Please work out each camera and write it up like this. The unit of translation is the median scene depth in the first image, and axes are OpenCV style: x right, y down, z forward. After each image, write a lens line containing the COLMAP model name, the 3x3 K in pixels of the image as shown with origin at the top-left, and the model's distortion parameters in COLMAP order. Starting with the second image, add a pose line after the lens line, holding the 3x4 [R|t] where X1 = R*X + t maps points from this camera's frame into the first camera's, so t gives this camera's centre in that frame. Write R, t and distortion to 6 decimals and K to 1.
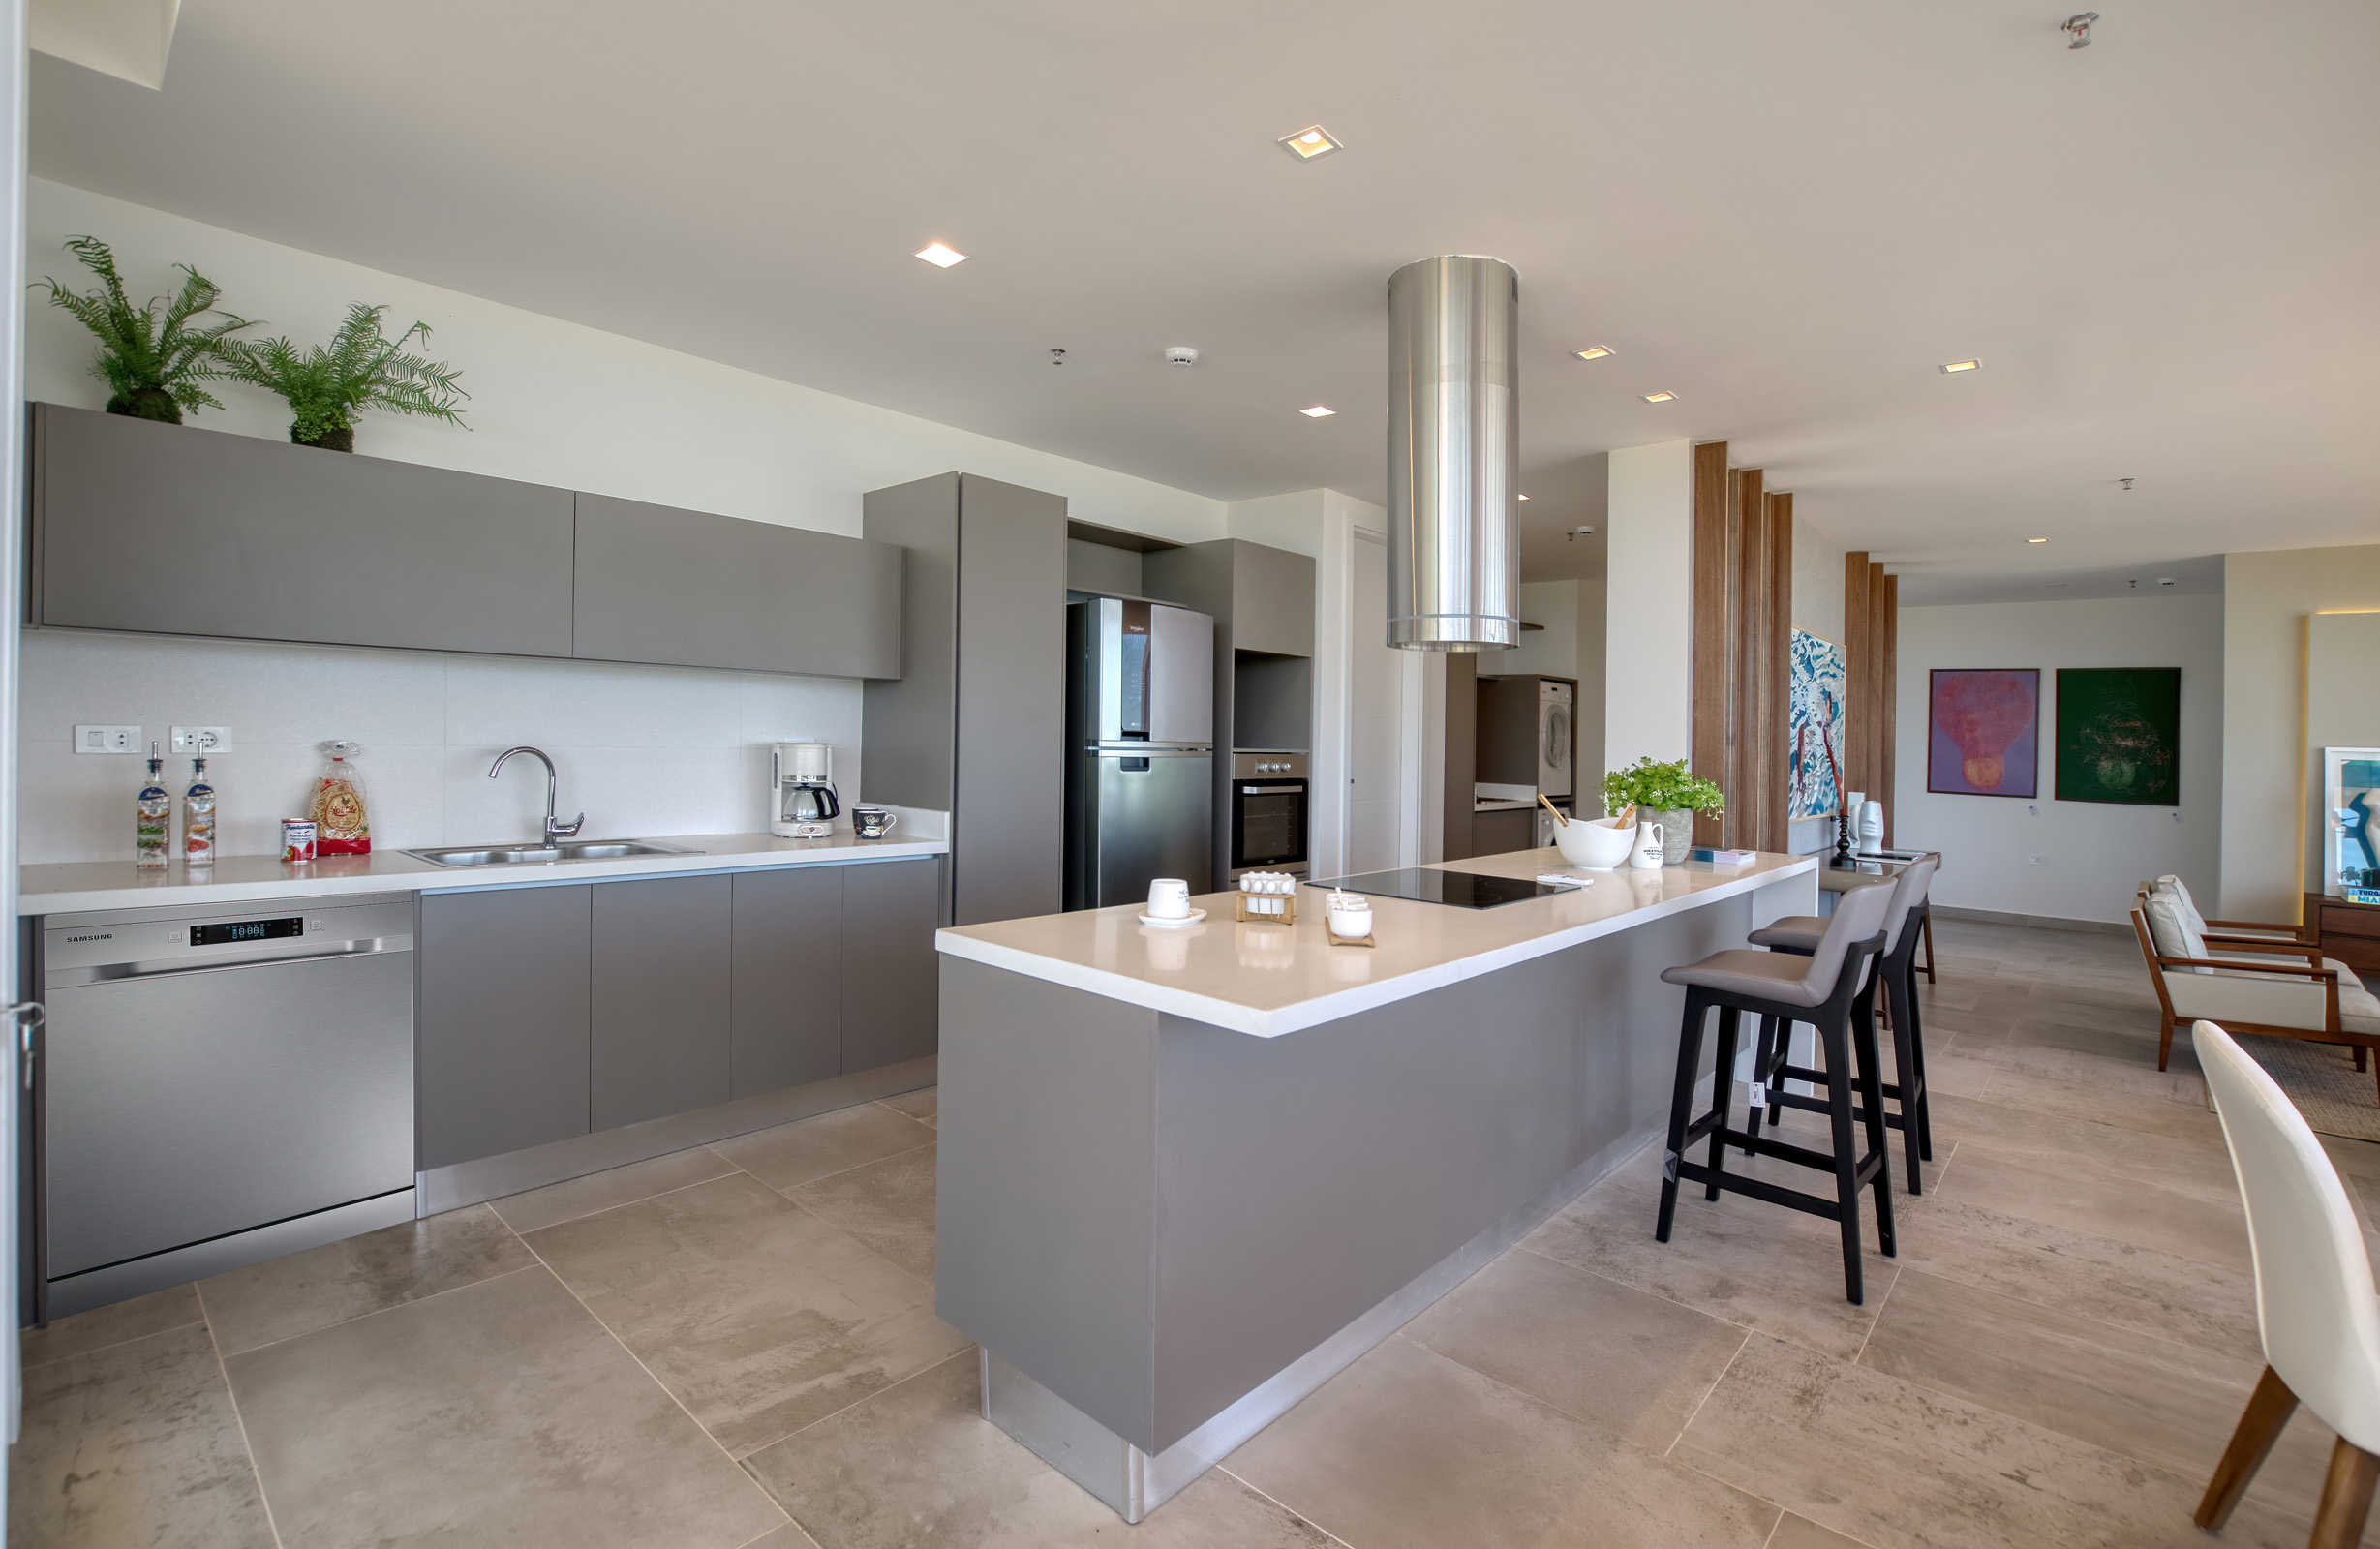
lens RADIAL K [[1061.2, 0, 1190.0], [0, 1061.2, 774.5], [0, 0, 1]] dist [0.000290, 0.000007]
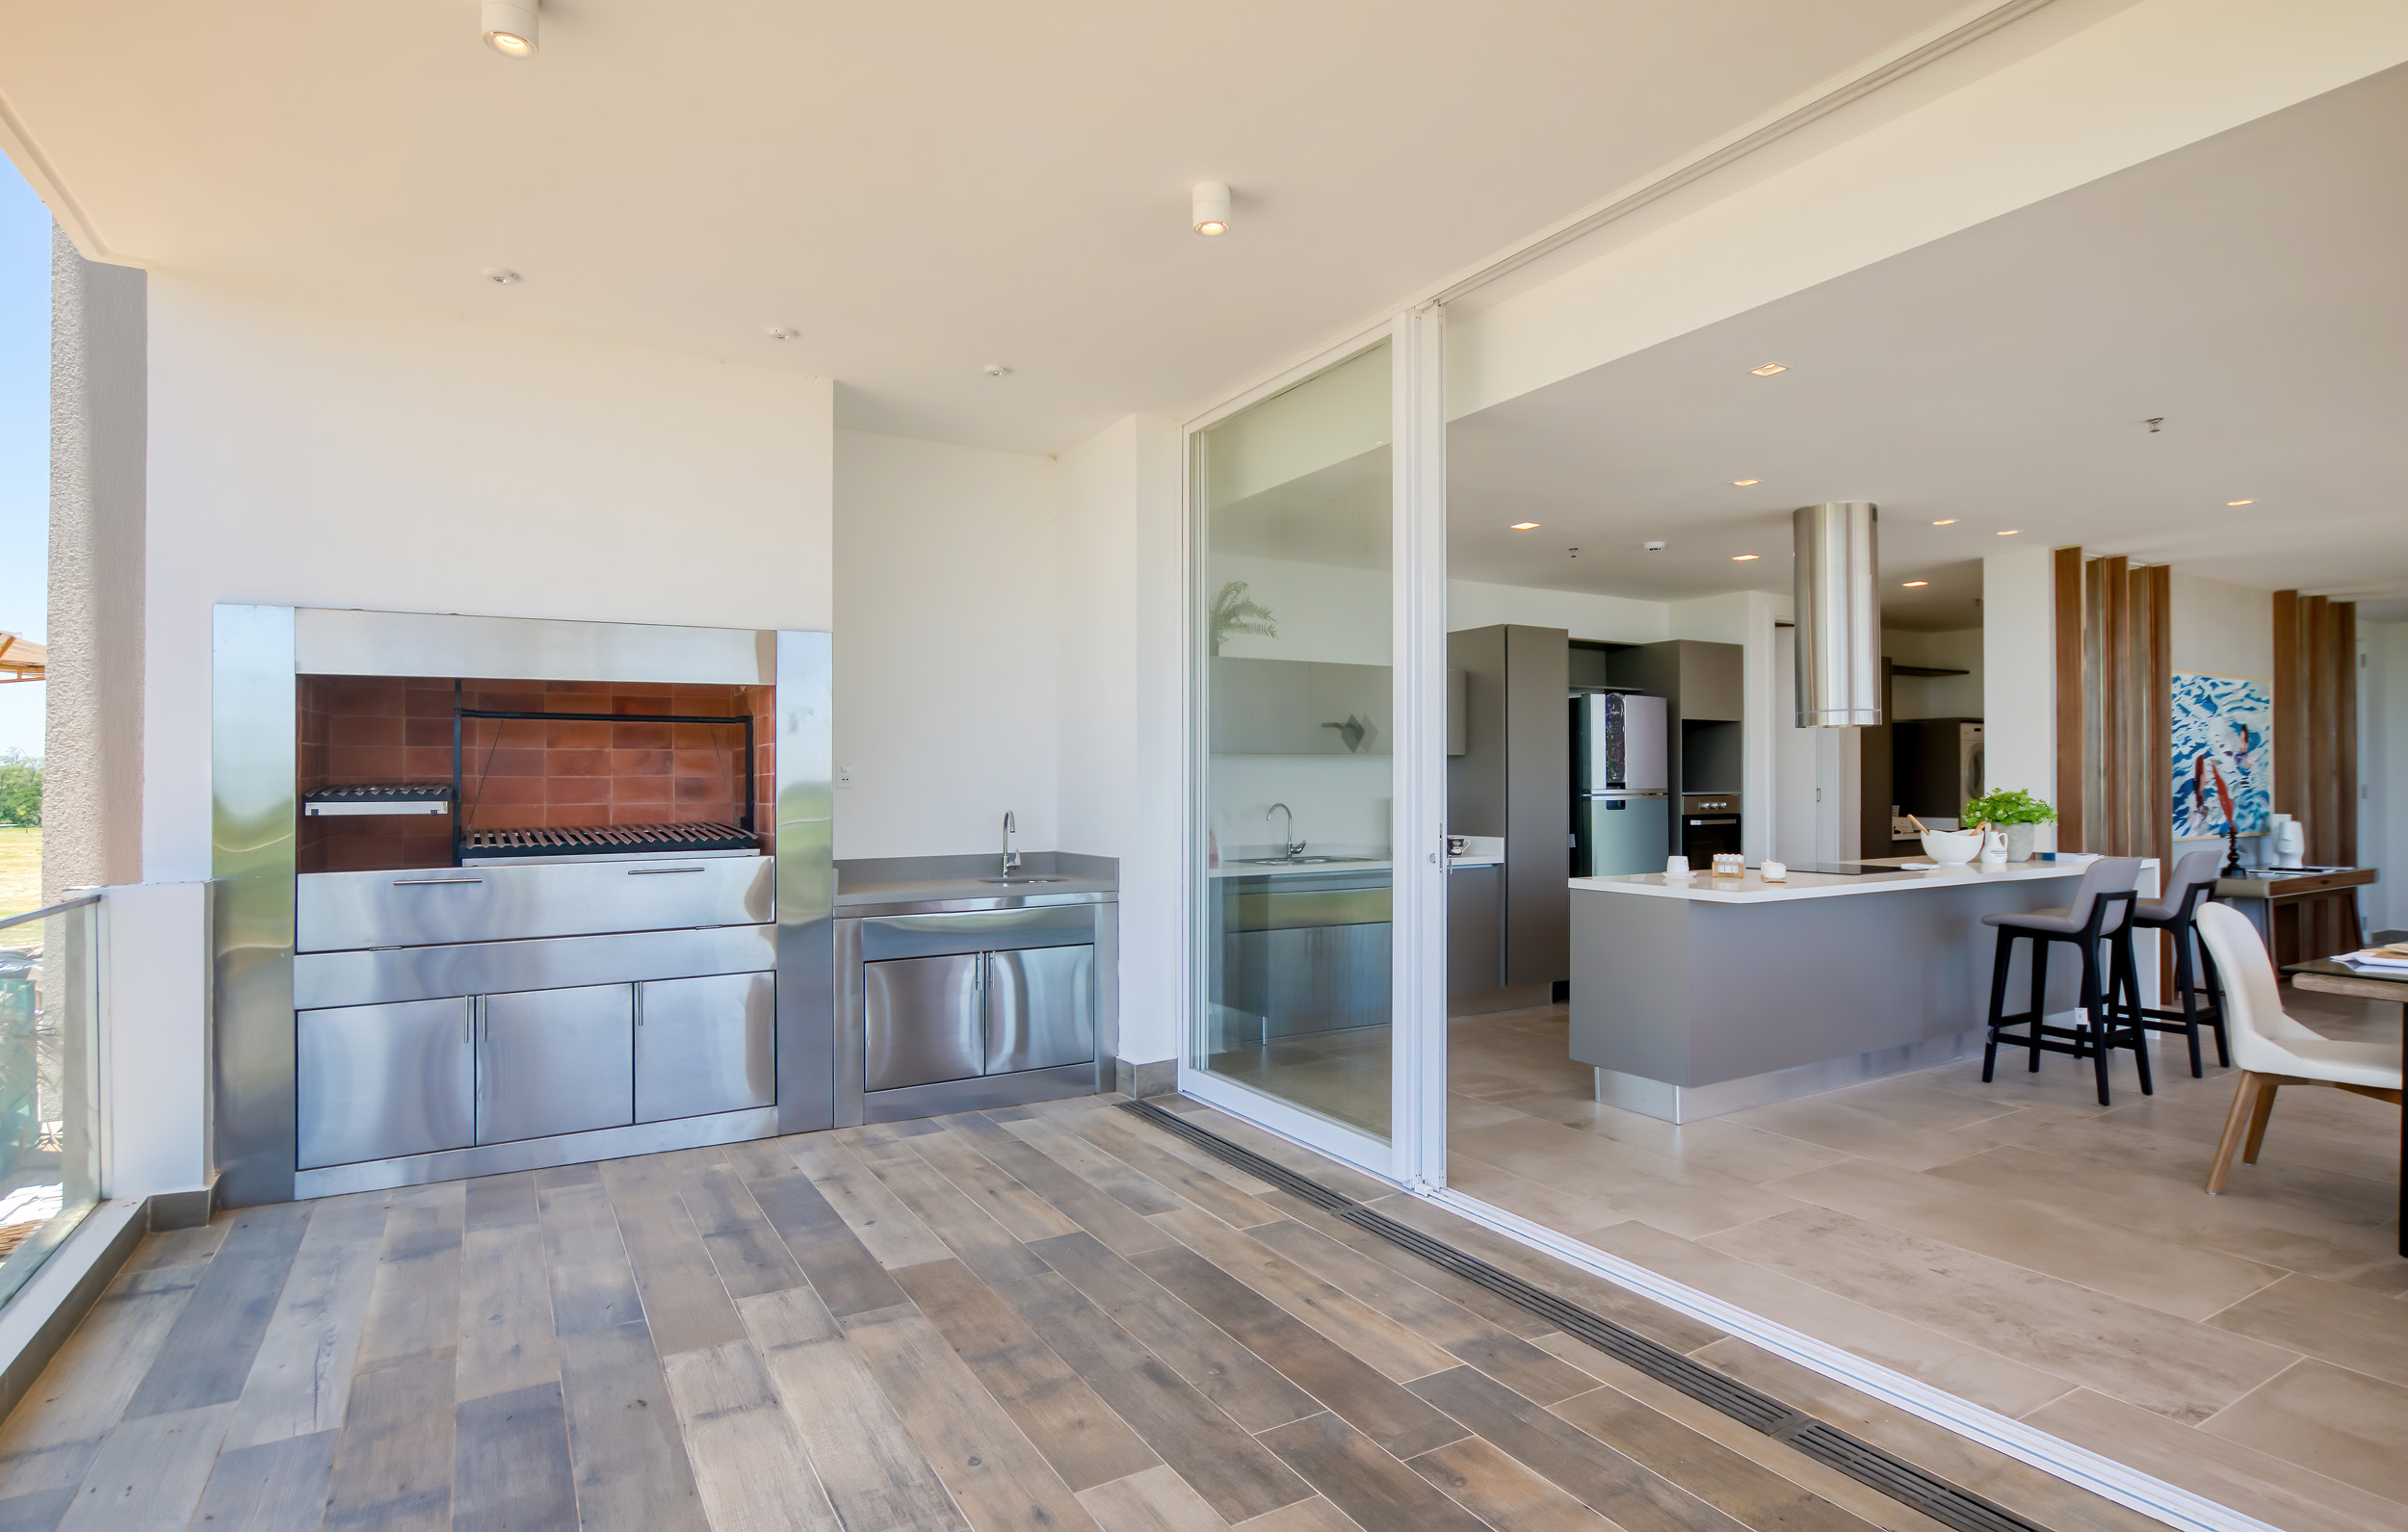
lens RADIAL K [[1277.0, 0, 1207.1], [0, 1277.0, 847.6], [0, 0, 1]] dist [0.014348, -0.000240]
pose [[0.963465, -0.021362, -0.266979, -0.124684], [0.024075, 0.999686, 0.006892, 0.023333], [0.266748, -0.013067, 0.963678, -0.855549]]
